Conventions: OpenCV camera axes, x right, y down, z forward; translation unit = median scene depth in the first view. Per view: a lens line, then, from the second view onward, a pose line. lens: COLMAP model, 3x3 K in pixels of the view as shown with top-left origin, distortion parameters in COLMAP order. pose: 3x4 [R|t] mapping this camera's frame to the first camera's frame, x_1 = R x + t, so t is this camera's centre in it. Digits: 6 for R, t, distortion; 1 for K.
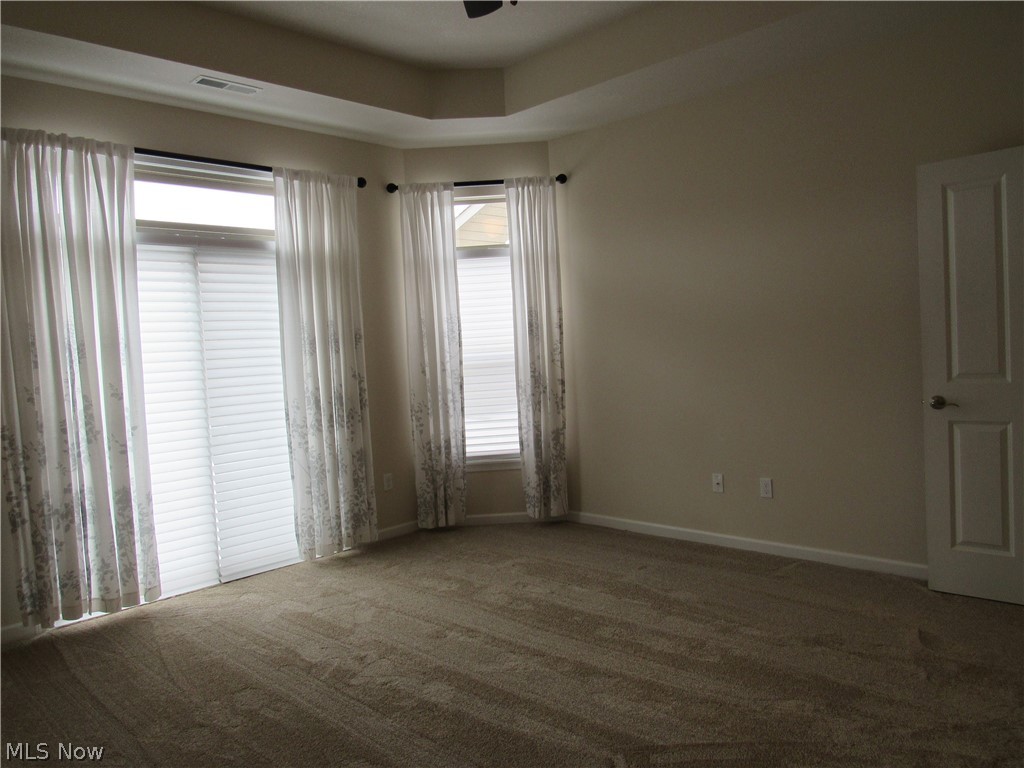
lens RADIAL K [[735.9, 0, 508.1], [0, 735.9, 382.7], [0, 0, 1]] dist [-0.020550, 0.005858]
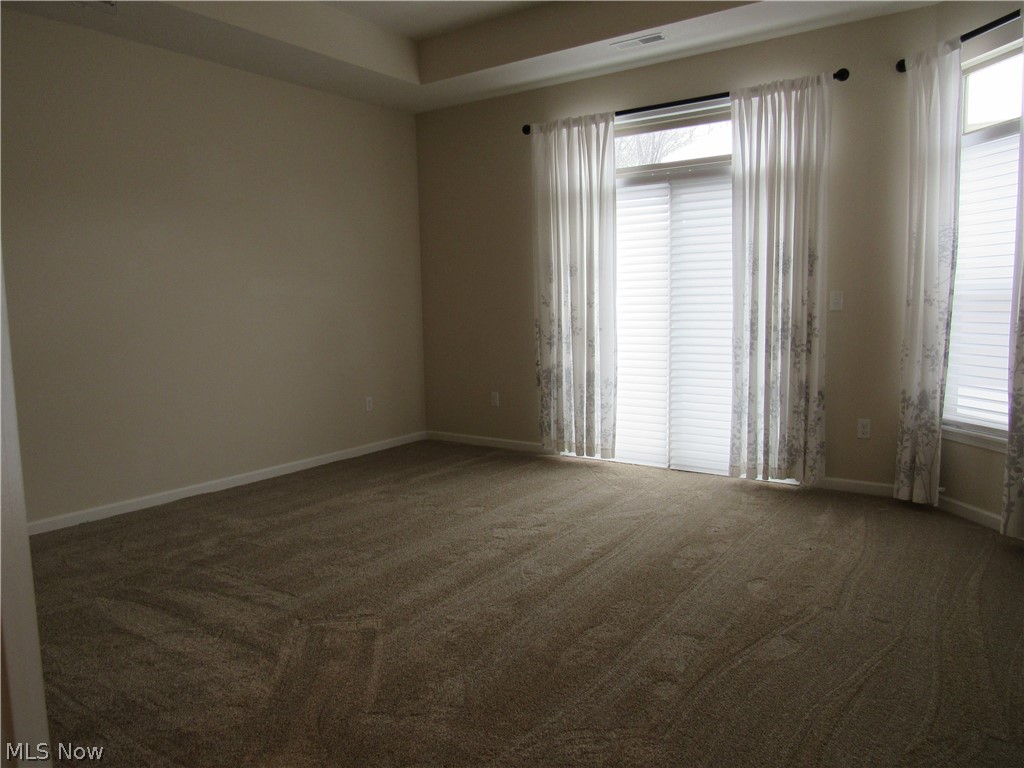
lens RADIAL K [[735.9, 0, 509.1], [0, 735.9, 382.3], [0, 0, 1]] dist [-0.020550, 0.005858]
pose [[0.153335, 0.162572, -0.974710, 0.684214], [-0.038895, 0.986603, 0.158437, -0.042483], [0.987409, 0.013617, 0.157604, 0.530314]]
